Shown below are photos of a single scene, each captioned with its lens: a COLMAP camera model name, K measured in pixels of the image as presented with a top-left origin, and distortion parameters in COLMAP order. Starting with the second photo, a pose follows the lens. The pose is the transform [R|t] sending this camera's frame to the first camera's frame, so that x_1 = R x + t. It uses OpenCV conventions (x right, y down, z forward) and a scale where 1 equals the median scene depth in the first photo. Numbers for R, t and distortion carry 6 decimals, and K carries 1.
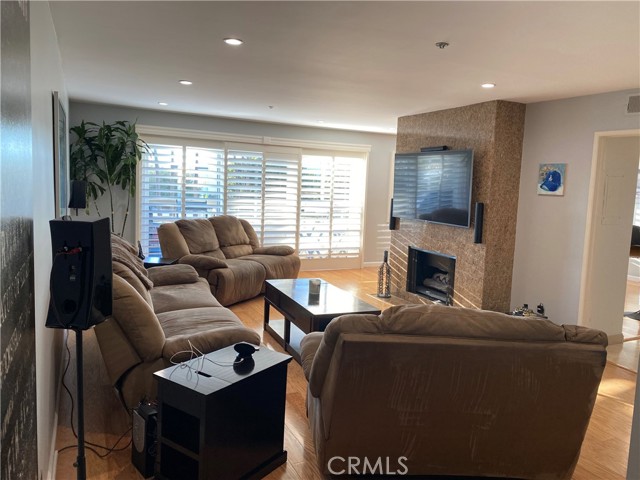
lens RADIAL K [[495.7, 0, 323.0], [0, 495.7, 236.7], [0, 0, 1]] dist [0.006214, 0.001770]
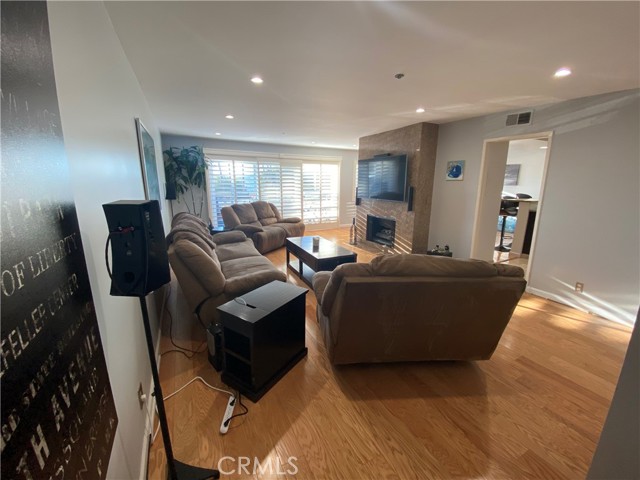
lens RADIAL K [[259.7, 0, 318.6], [0, 259.7, 238.5], [0, 0, 1]] dist [0.034808, -0.029802]
pose [[0.999007, -0.041581, 0.016023, -0.018502], [0.039682, 0.993718, 0.104646, 0.000569], [-0.020274, -0.103907, 0.994380, 0.106965]]
